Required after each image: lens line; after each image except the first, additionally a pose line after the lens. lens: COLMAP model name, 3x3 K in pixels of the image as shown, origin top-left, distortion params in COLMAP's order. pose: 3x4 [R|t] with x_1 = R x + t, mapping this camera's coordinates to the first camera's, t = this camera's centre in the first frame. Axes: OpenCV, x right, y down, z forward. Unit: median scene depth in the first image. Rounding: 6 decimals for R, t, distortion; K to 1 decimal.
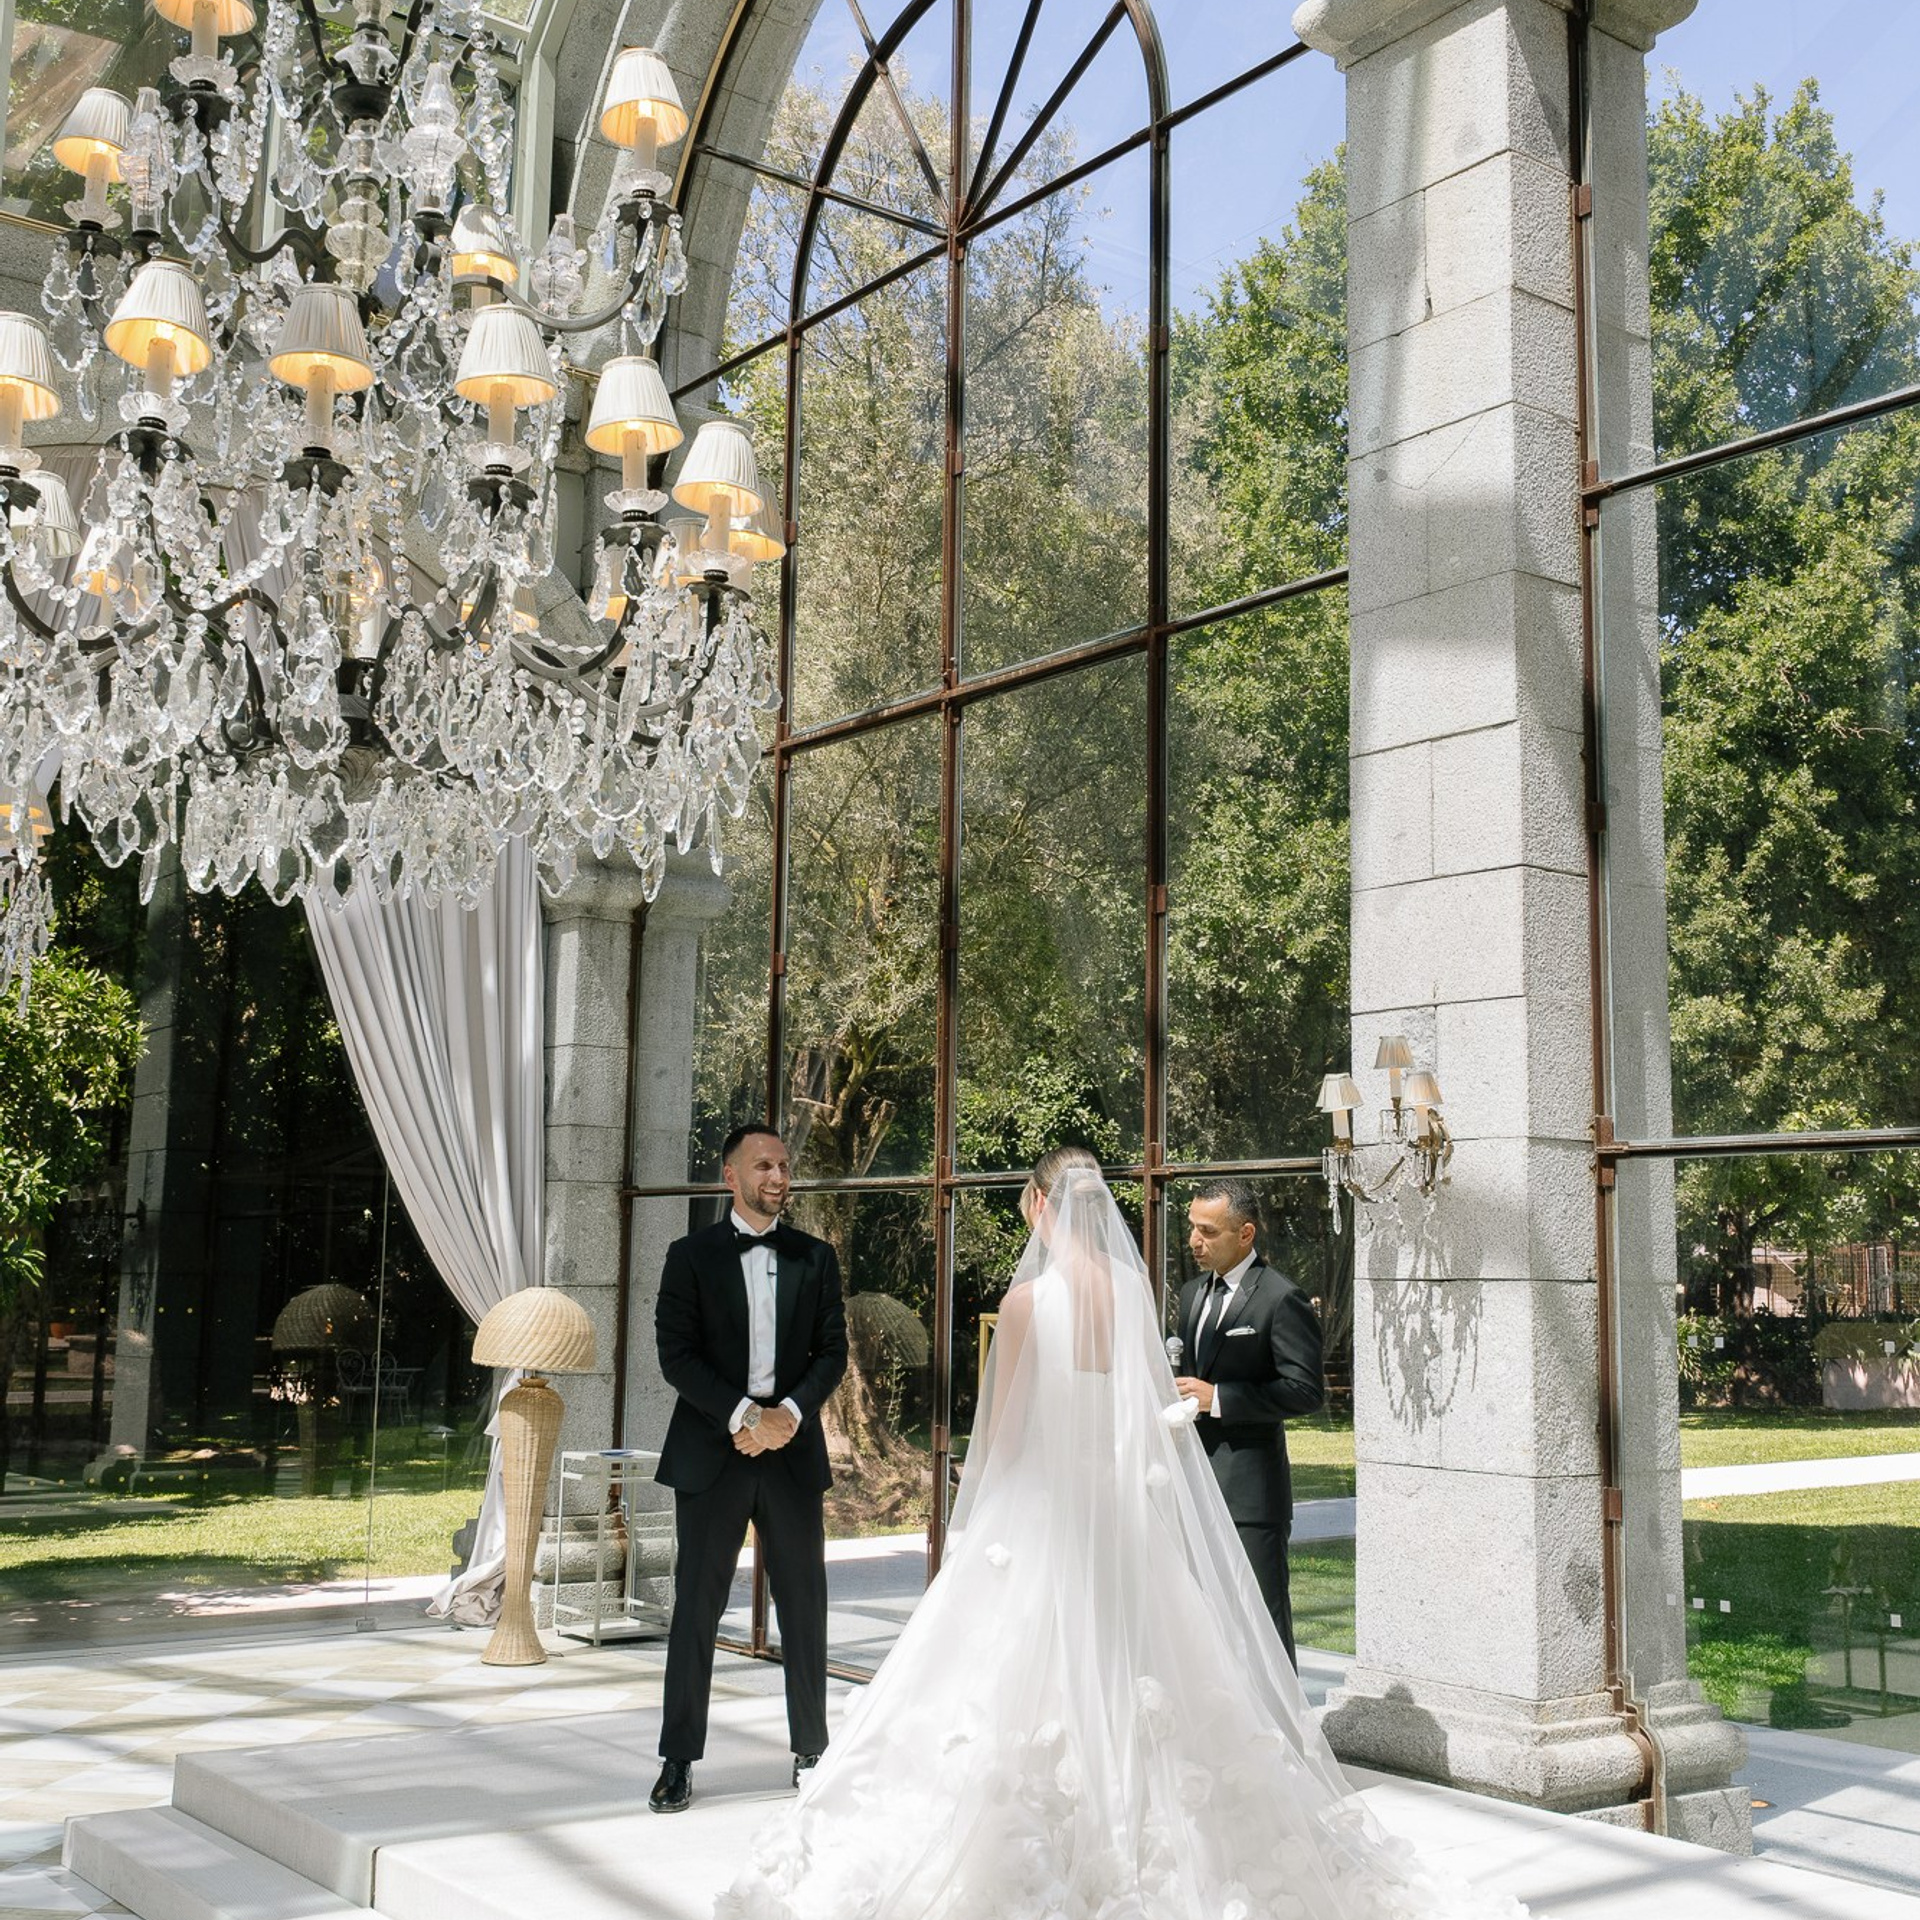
lens RADIAL K [[2301.7, 0, 890.5], [0, 2301.7, 984.3], [0, 0, 1]] dist [0.004615, -0.013000]
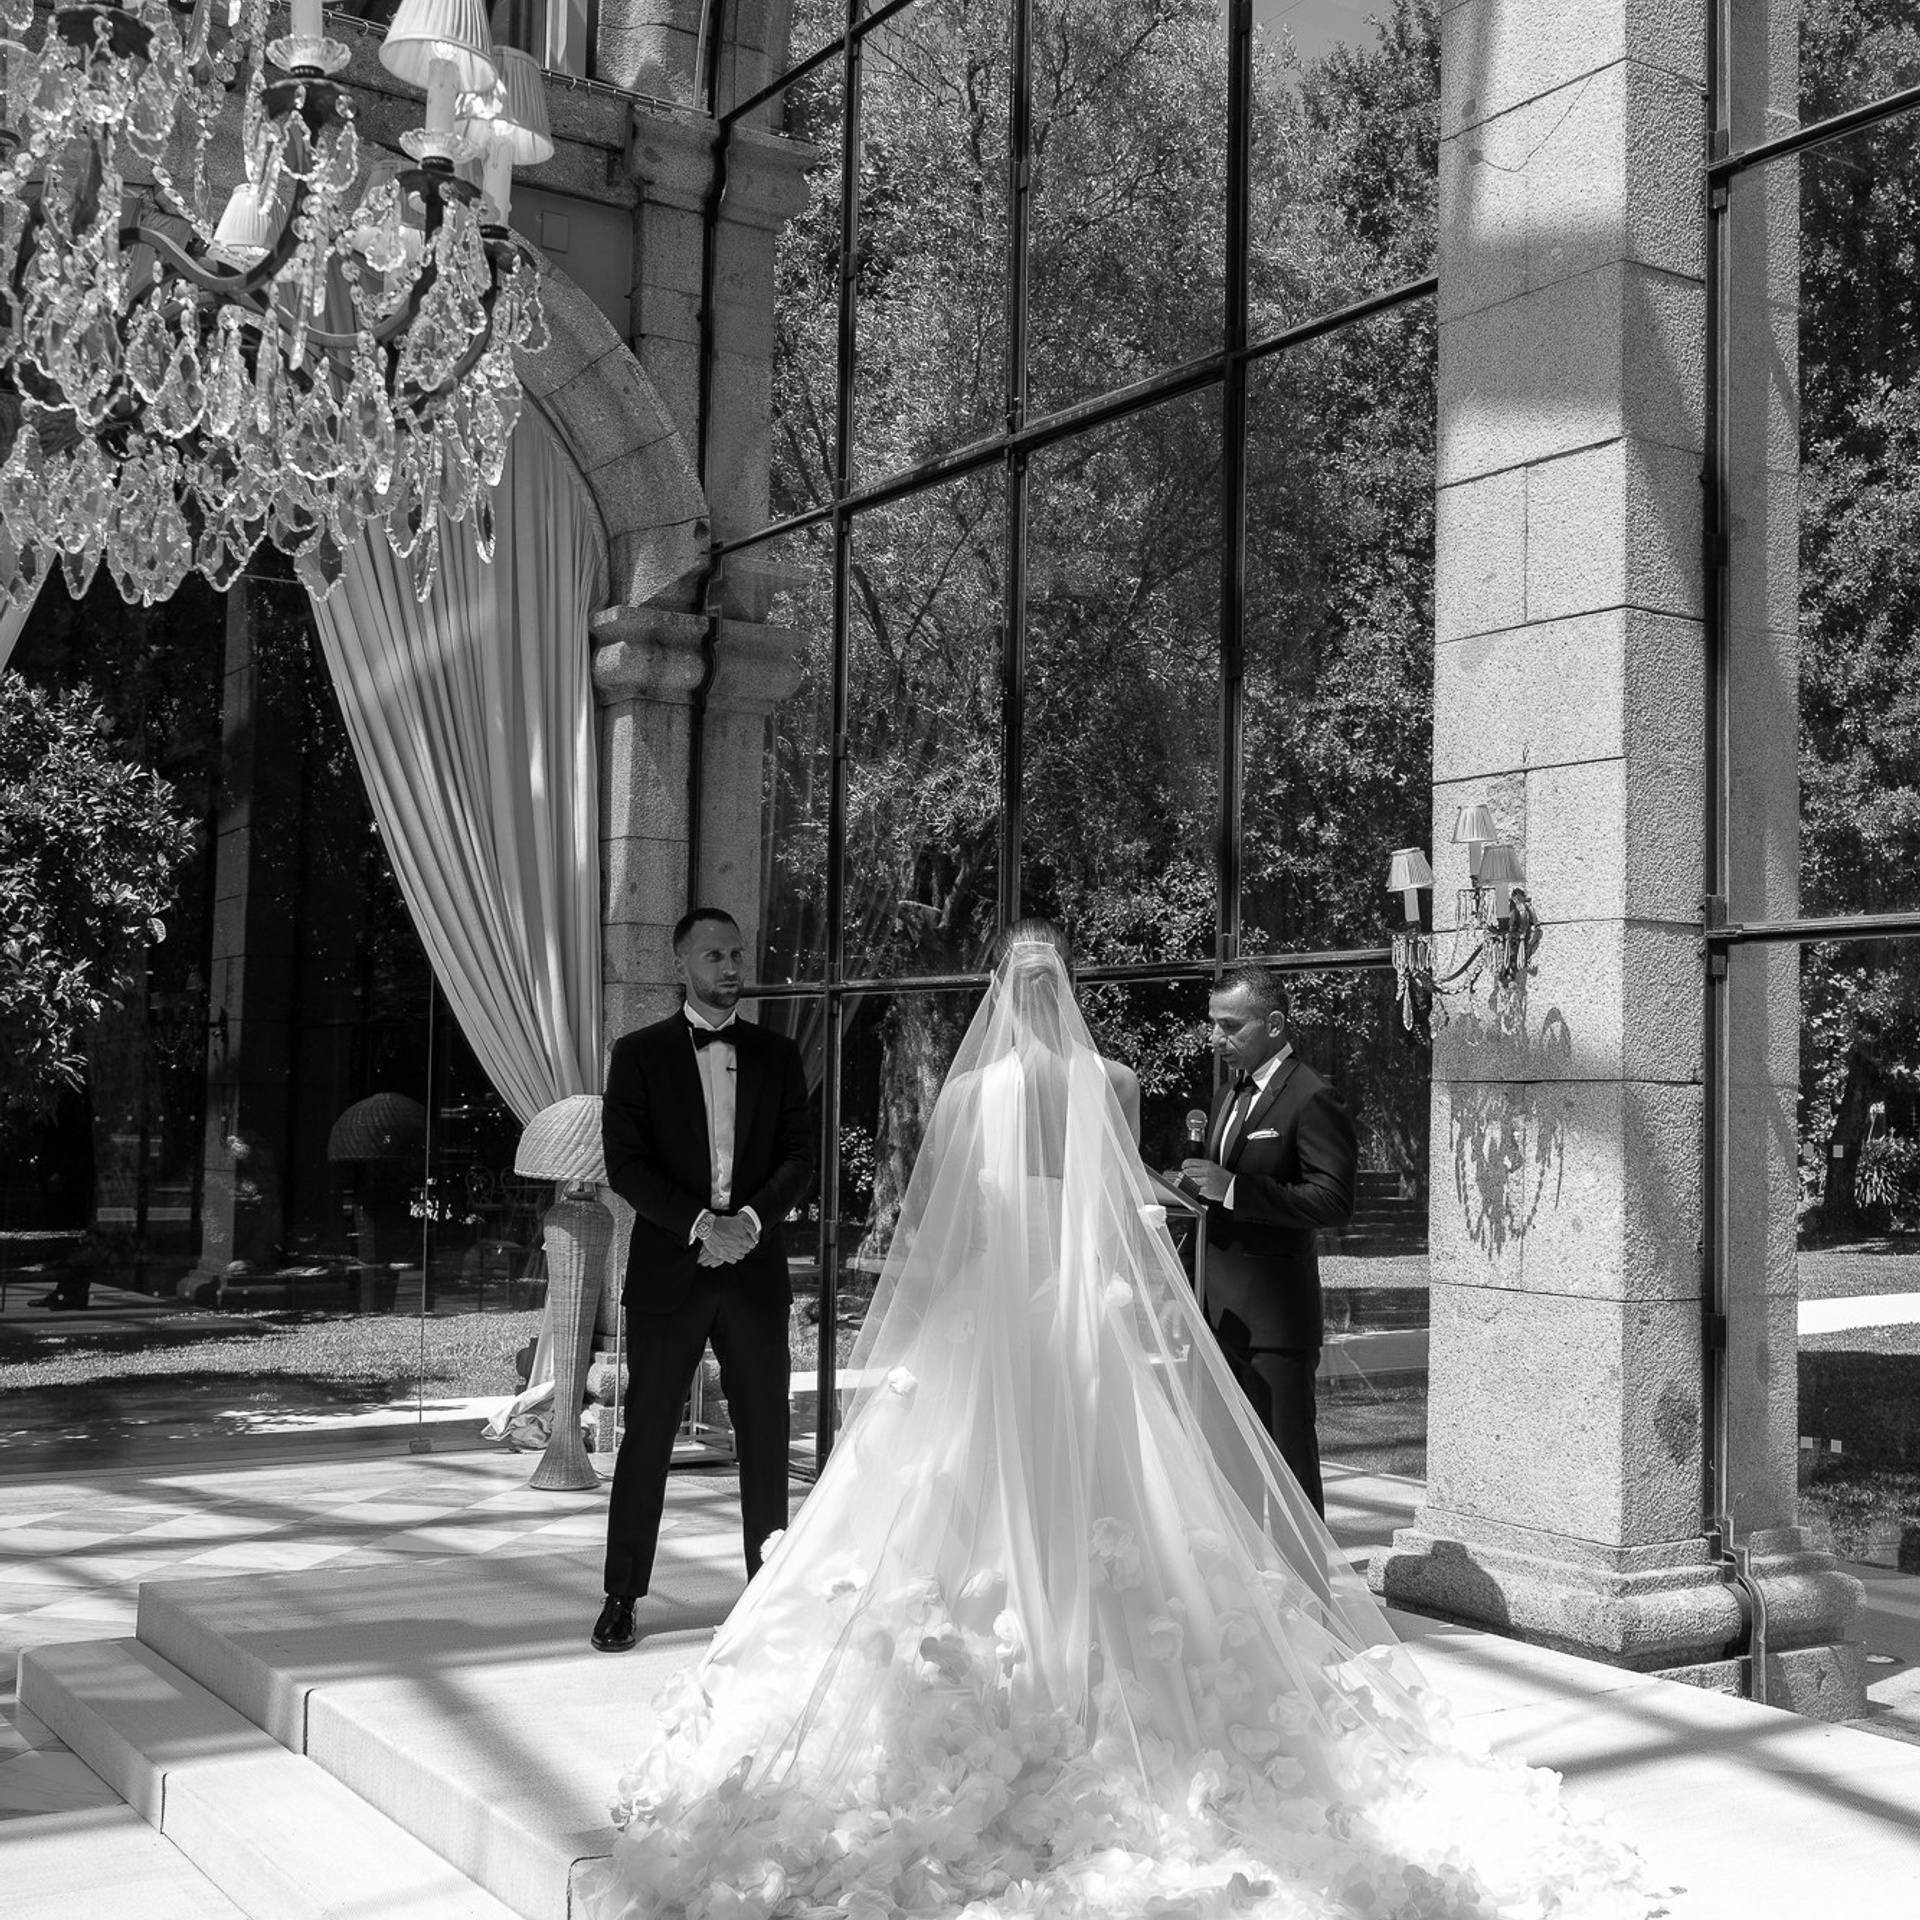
lens RADIAL K [[2354.7, 0, 928.7], [0, 2354.7, 1002.7], [0, 0, 1]] dist [0.002559, -0.015164]
pose [[0.997994, -0.000771, -0.063301, 0.066071], [0.006181, 0.996334, 0.085322, 0.019028], [0.063003, -0.085542, 0.994341, 0.084680]]
